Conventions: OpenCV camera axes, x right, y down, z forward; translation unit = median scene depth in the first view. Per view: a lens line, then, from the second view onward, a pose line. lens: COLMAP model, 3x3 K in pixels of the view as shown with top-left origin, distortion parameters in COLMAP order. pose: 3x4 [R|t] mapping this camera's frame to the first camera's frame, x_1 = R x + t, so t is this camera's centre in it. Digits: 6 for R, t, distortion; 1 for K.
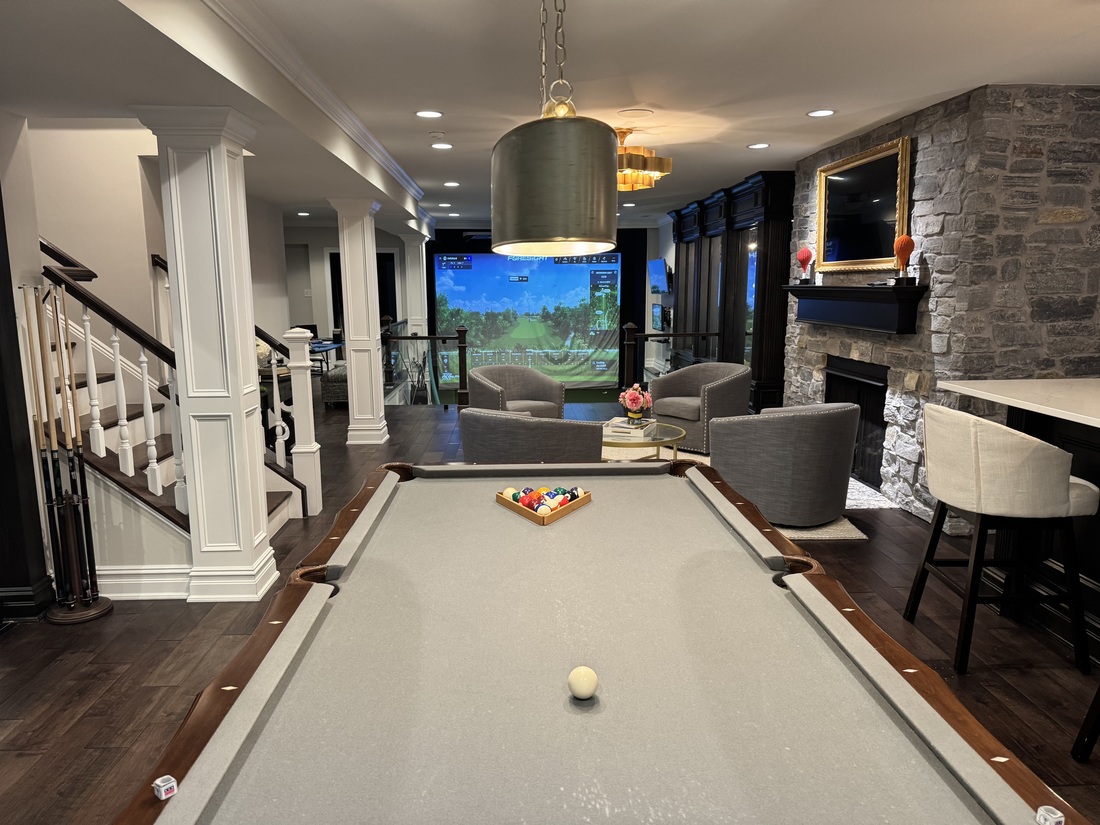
lens RADIAL K [[768.5, 0, 547.4], [0, 768.5, 414.6], [0, 0, 1]] dist [0.067590, -0.088549]
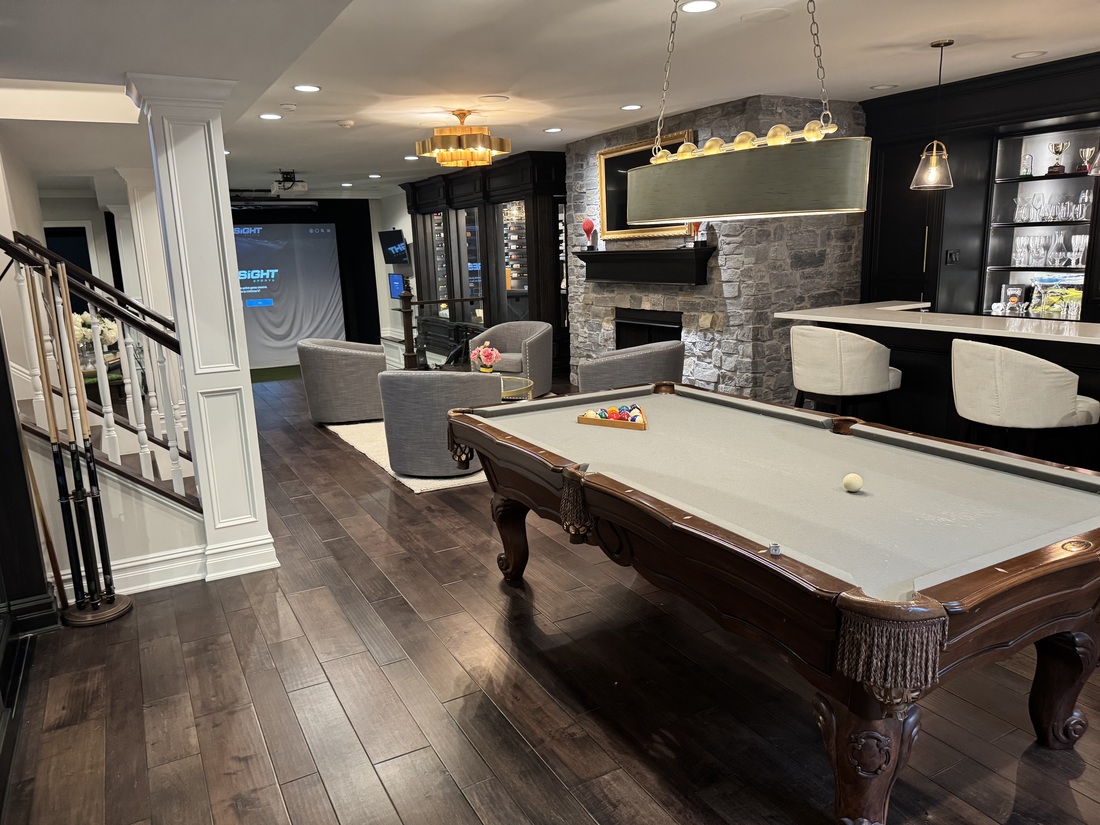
lens RADIAL K [[768.5, 0, 544.0], [0, 768.5, 422.4], [0, 0, 1]] dist [0.067590, -0.088549]
pose [[0.897037, -0.120939, 0.425087, -0.353969], [0.101720, 0.992506, 0.067718, 0.011165], [-0.430090, -0.017506, 0.902616, -0.061087]]
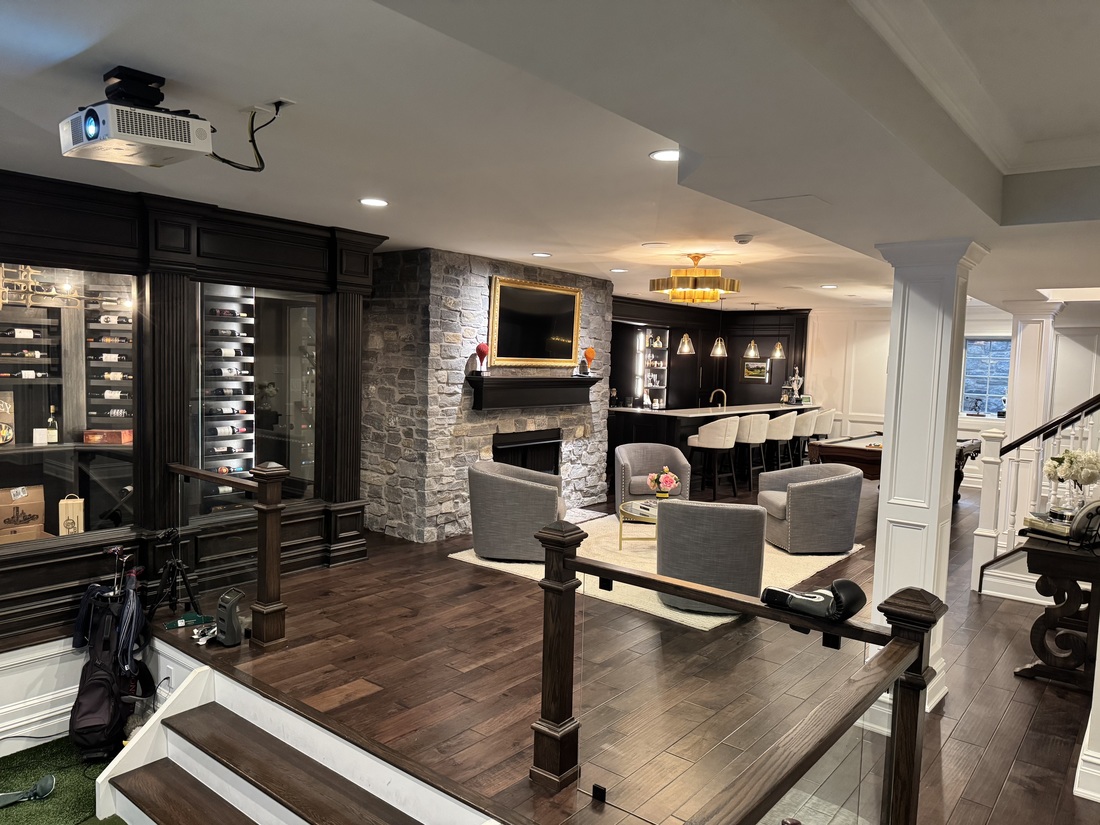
lens RADIAL K [[768.5, 0, 542.0], [0, 768.5, 420.0], [0, 0, 1]] dist [0.067590, -0.088549]
pose [[-0.748014, -0.062207, 0.660761, -0.585113], [0.090589, 0.976710, 0.194503, -0.406732], [-0.657472, 0.205349, -0.724957, 2.289491]]
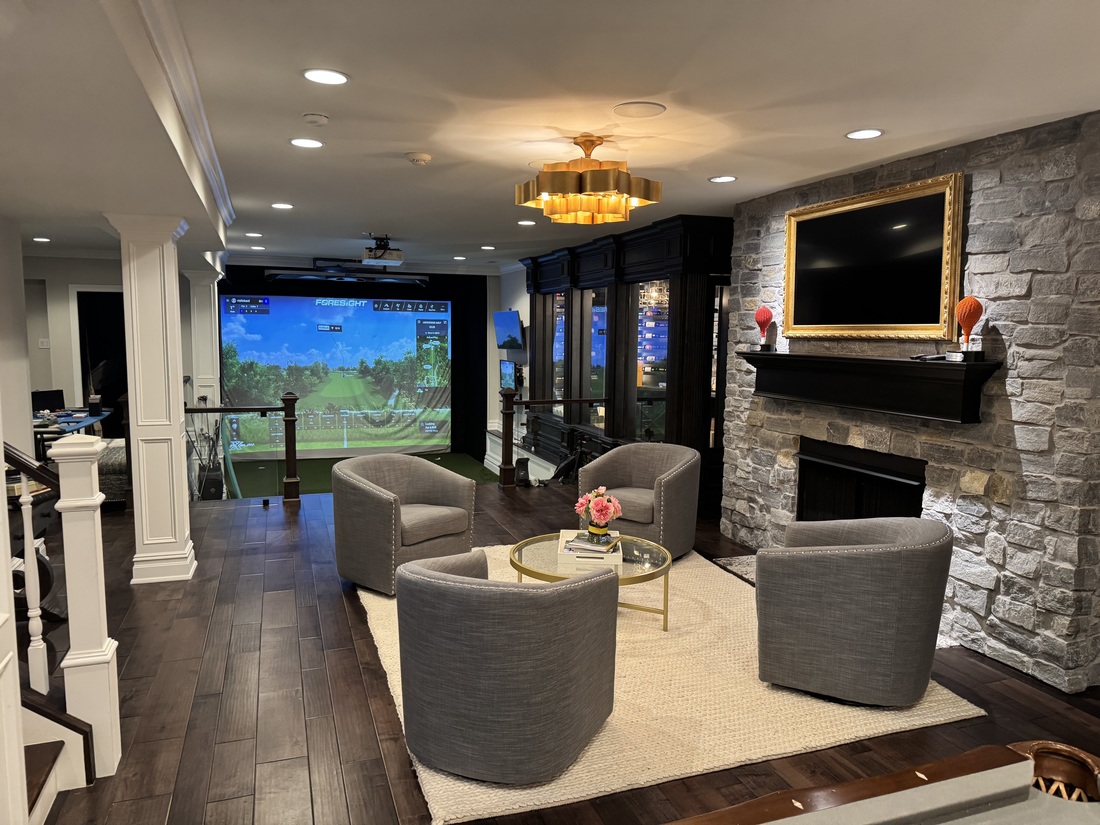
lens RADIAL K [[768.5, 0, 553.6], [0, 768.5, 412.5], [0, 0, 1]] dist [0.067590, -0.088549]
pose [[0.955424, -0.016679, 0.294766, -0.163115], [0.034256, 0.997922, -0.054568, -0.085904], [-0.293243, 0.062233, 0.954010, 0.380579]]
